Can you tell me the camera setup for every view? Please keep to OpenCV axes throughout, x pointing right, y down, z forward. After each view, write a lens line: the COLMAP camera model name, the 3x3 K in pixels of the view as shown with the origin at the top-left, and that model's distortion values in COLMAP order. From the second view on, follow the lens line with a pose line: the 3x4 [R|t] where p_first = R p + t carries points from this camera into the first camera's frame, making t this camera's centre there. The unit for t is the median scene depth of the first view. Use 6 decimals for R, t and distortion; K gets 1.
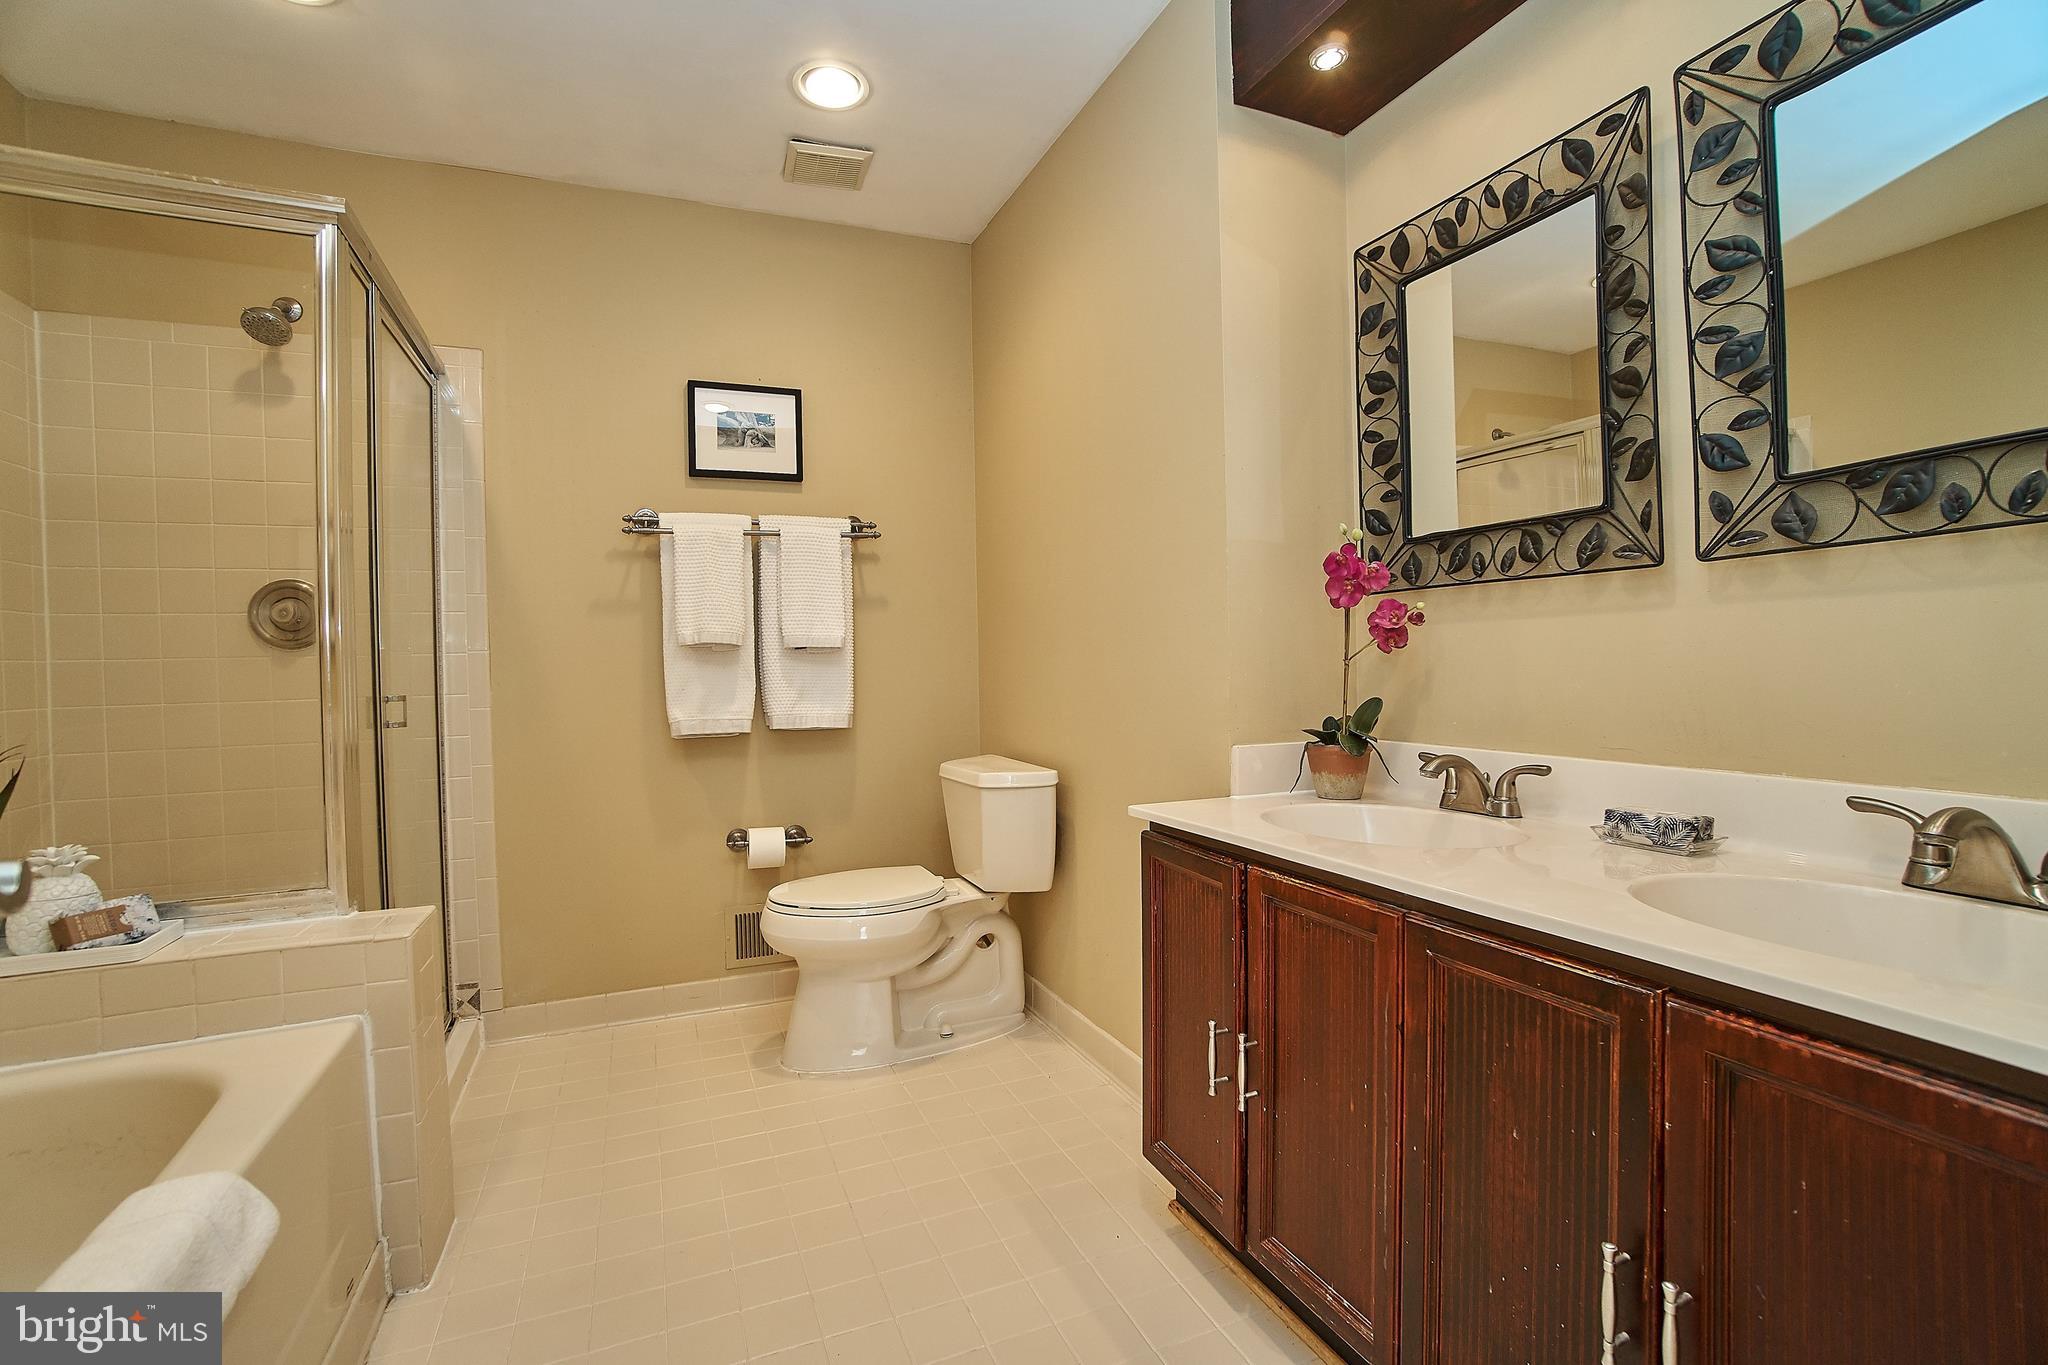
lens RADIAL K [[899.3, 0, 1018.2], [0, 899.3, 672.6], [0, 0, 1]] dist [-0.058782, 0.021279]
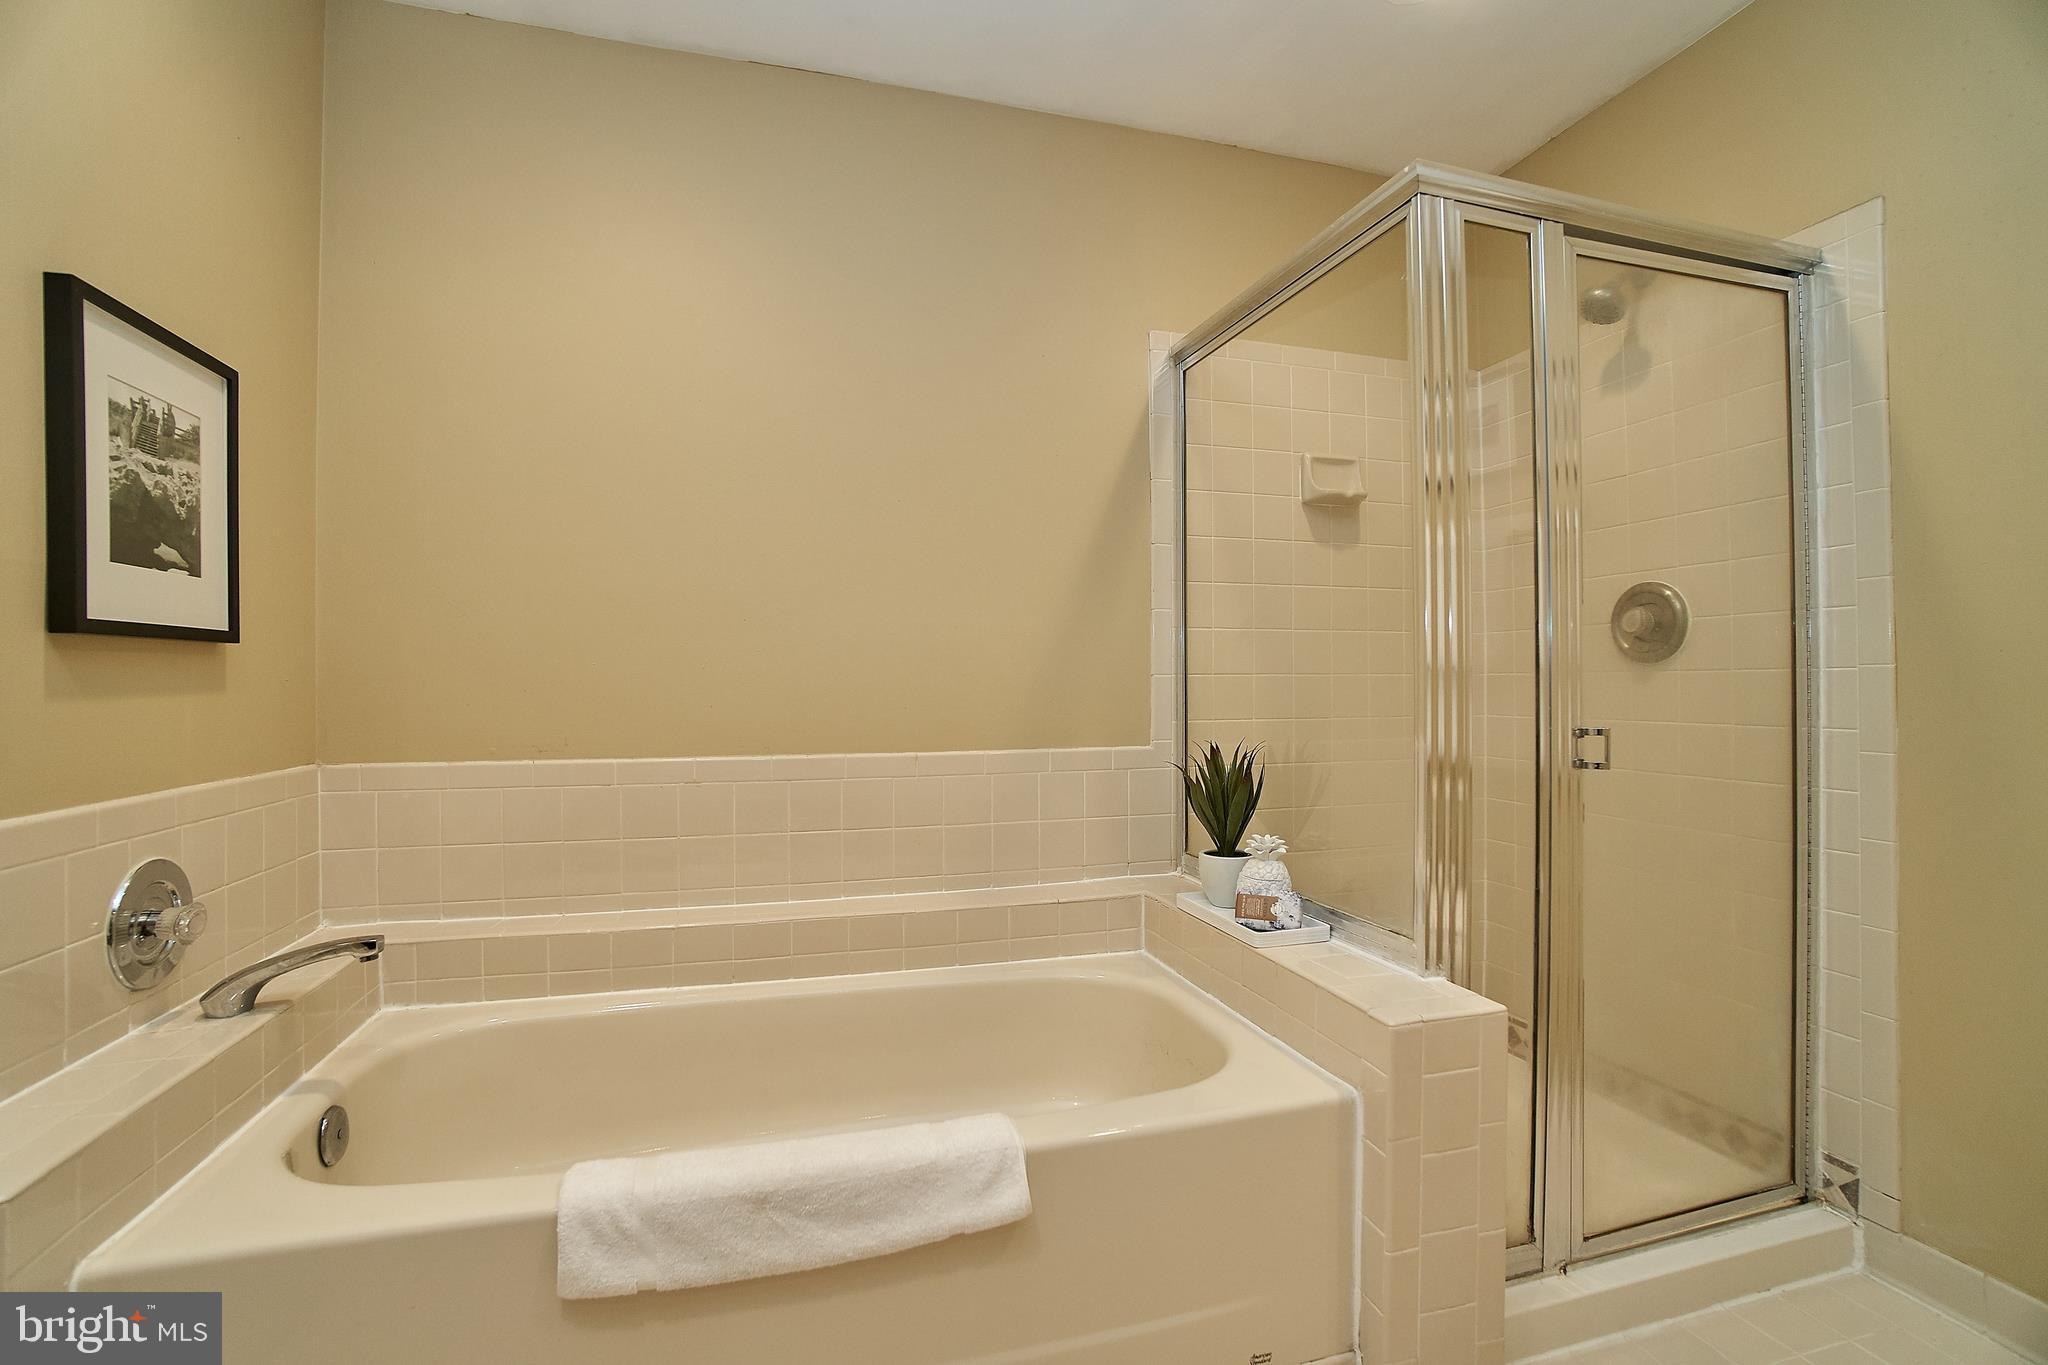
lens RADIAL K [[899.3, 0, 1018.2], [0, 899.3, 672.6], [0, 0, 1]] dist [-0.058782, 0.021279]
pose [[-0.123385, 0.016043, -0.992229, 0.159166], [-0.006049, 0.999839, 0.016919, -0.042127], [0.992340, 0.008089, -0.123268, 0.708440]]
